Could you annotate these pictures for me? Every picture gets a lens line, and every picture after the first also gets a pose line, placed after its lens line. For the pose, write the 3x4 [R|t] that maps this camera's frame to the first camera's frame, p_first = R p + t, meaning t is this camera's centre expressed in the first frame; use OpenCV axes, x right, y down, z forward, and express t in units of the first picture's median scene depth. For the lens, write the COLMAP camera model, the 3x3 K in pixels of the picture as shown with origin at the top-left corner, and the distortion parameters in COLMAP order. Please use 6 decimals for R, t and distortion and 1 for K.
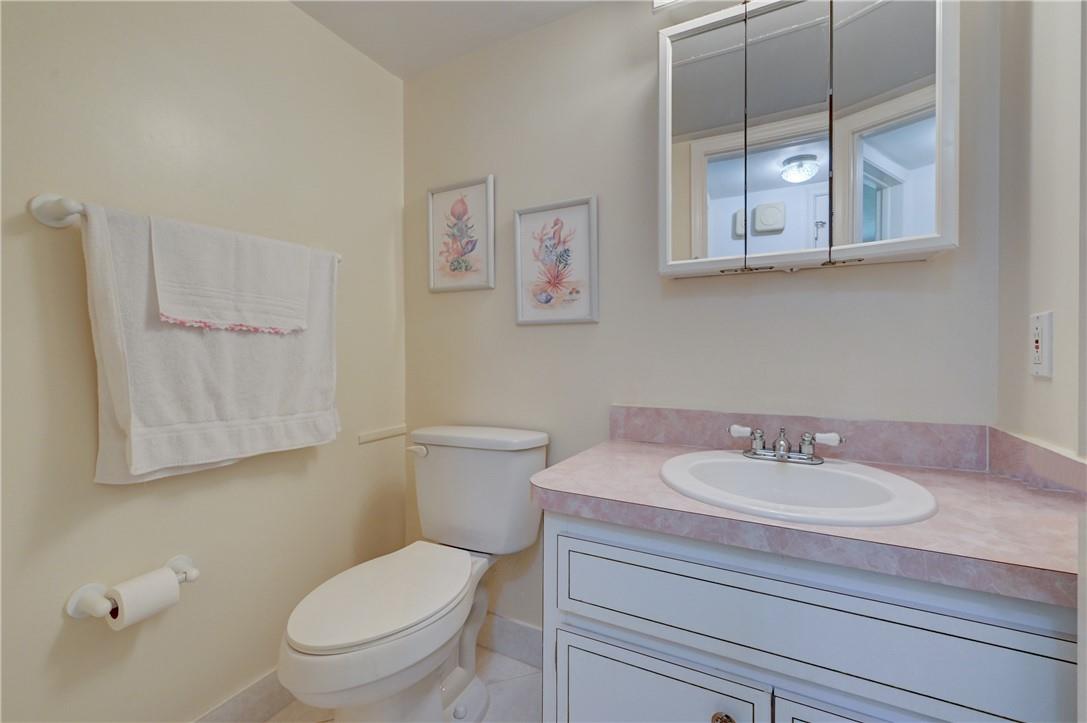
lens RADIAL K [[473.1, 0, 546.5], [0, 473.1, 358.5], [0, 0, 1]] dist [0.000500, 0.000461]
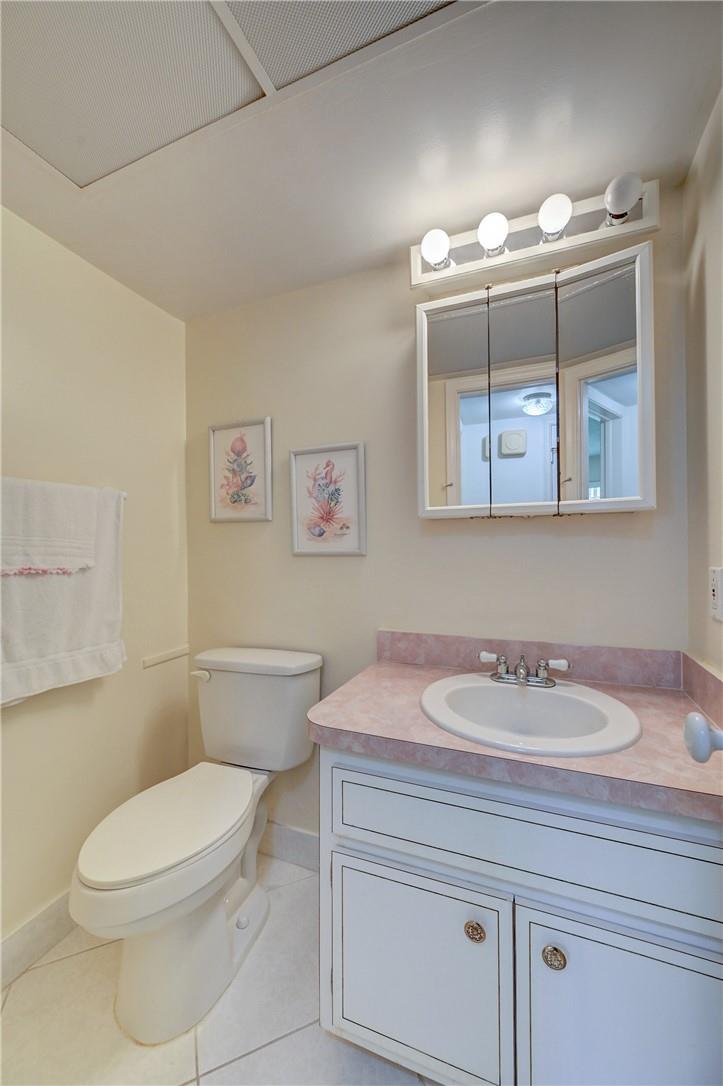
lens RADIAL K [[438.3, 0, 361.5], [0, 438.3, 543.0], [0, 0, 1]] dist [-0.000321, -0.000163]
pose [[0.995104, -0.005879, 0.098660, -0.004635], [0.007755, 0.999796, -0.018635, -0.095293], [-0.098530, 0.019309, 0.994947, -0.042599]]
